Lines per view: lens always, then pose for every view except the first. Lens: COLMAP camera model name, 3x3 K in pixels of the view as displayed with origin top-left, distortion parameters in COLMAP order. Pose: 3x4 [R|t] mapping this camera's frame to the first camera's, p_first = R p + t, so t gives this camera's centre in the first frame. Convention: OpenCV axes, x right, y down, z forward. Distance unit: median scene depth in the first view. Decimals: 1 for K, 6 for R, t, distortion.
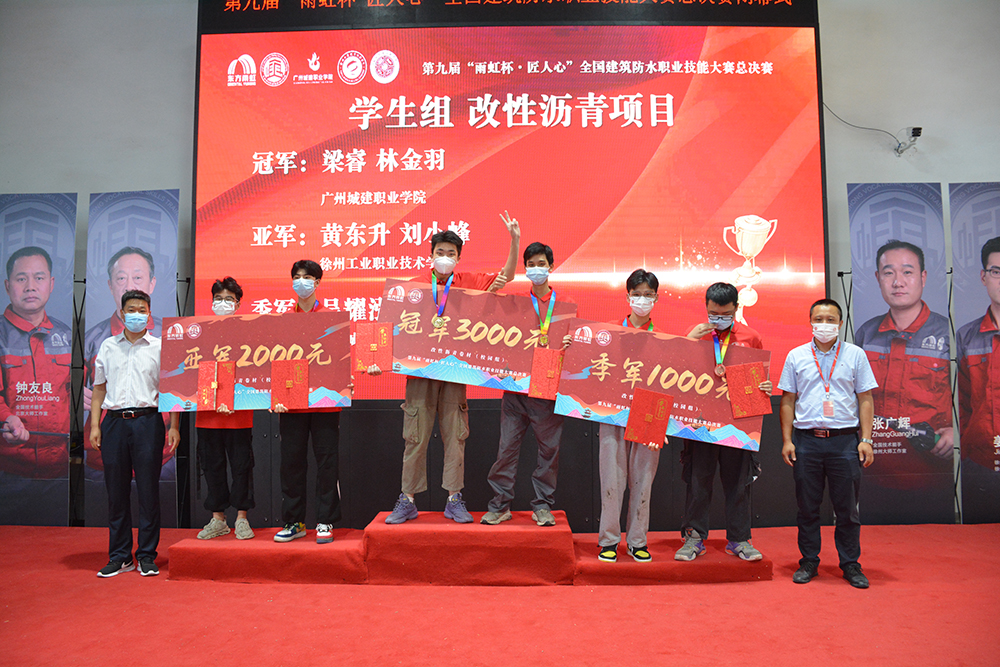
lens RADIAL K [[782.2, 0, 498.1], [0, 782.2, 331.3], [0, 0, 1]] dist [-0.156722, 0.114281]
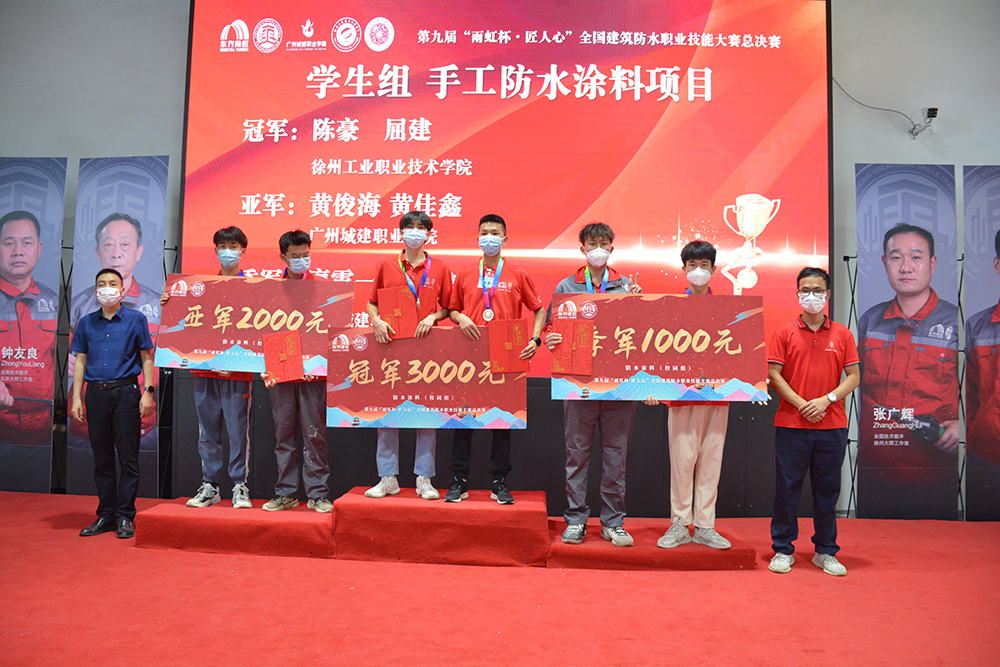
lens RADIAL K [[782.6, 0, 500.0], [0, 782.6, 333.5], [0, 0, 1]] dist [-0.151989, 0.112112]
pose [[0.999309, 0.026566, -0.026000, 0.041445], [-0.026168, 0.999537, 0.015506, 0.017176], [0.026400, -0.014815, 0.999542, 0.025262]]
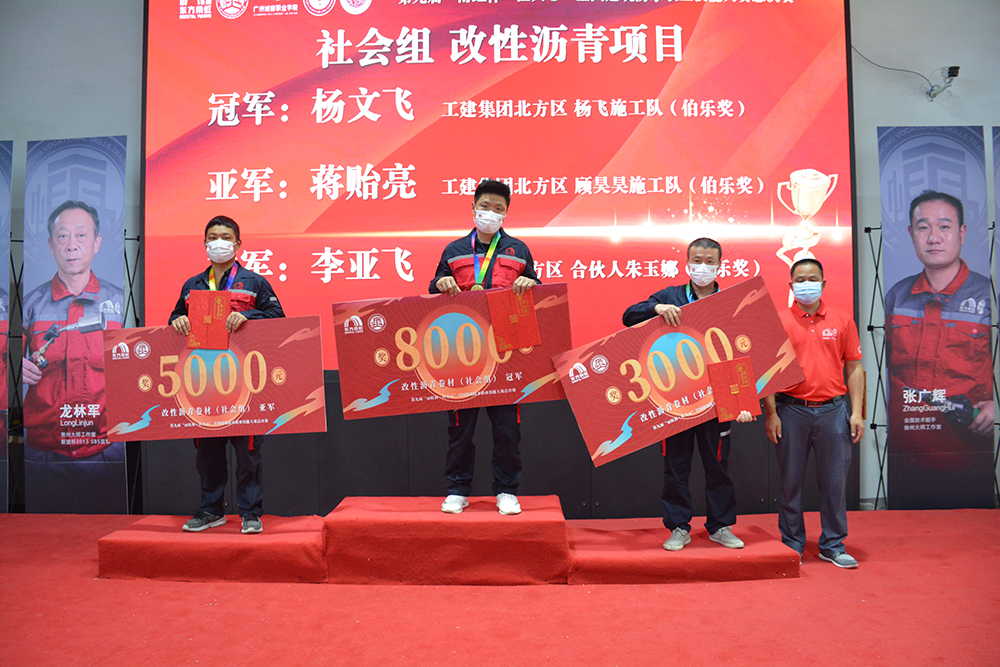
lens RADIAL K [[776.9, 0, 500.0], [0, 776.9, 333.5], [0, 0, 1]] dist [-0.150747, 0.106416]
pose [[0.999995, -0.002491, 0.001992, 0.015813], [0.002424, 0.999445, 0.033222, 0.016995], [-0.002073, -0.033217, 0.999446, 0.116716]]
